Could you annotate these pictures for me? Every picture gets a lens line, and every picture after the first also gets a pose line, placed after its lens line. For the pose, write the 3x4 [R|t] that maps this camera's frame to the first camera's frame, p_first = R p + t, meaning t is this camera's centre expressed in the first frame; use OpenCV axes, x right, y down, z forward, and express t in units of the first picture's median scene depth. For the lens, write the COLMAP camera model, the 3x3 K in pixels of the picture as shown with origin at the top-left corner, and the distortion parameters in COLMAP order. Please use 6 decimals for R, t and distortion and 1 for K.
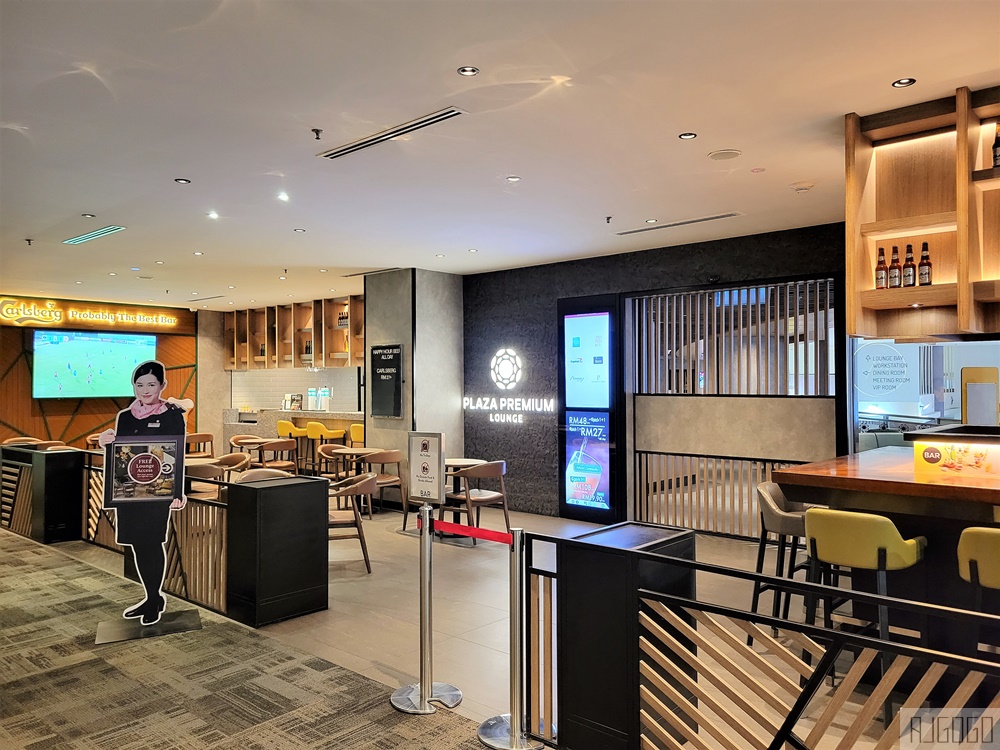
lens RADIAL K [[750.9, 0, 499.7], [0, 750.9, 375.3], [0, 0, 1]] dist [0.045299, -0.029234]
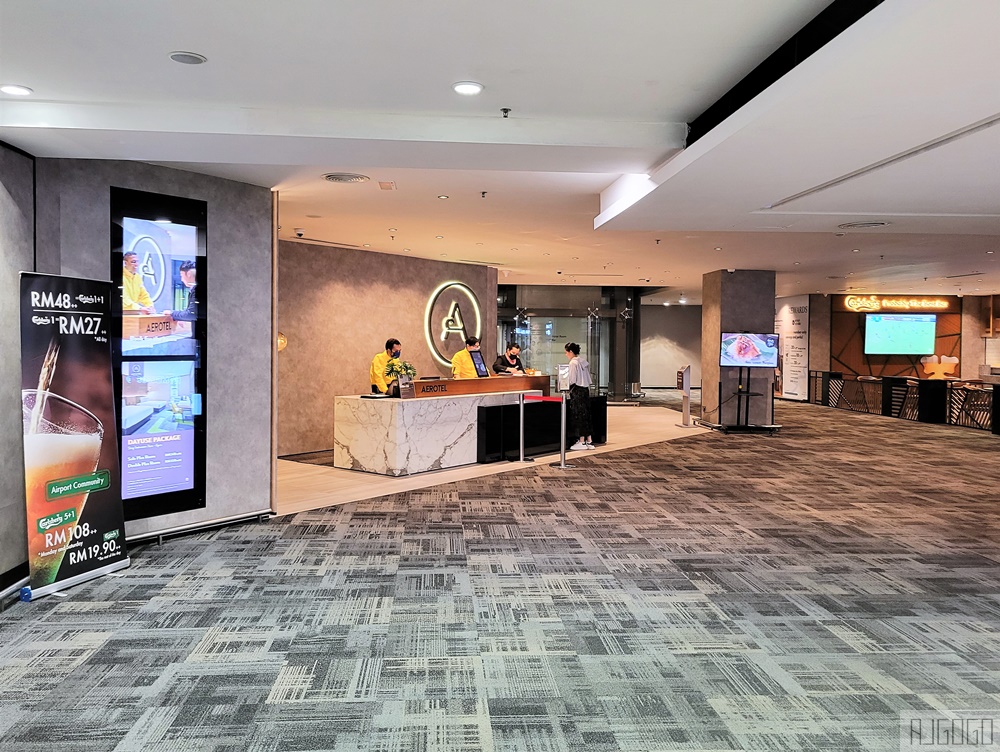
lens RADIAL K [[819.2, 0, 498.3], [0, 819.2, 366.7], [0, 0, 1]] dist [0.017266, 0.008536]
pose [[0.718094, 0.029404, -0.695325, 0.068684], [-0.002551, 0.999212, 0.039621, -0.011637], [0.695941, -0.026678, 0.717603, -0.811948]]
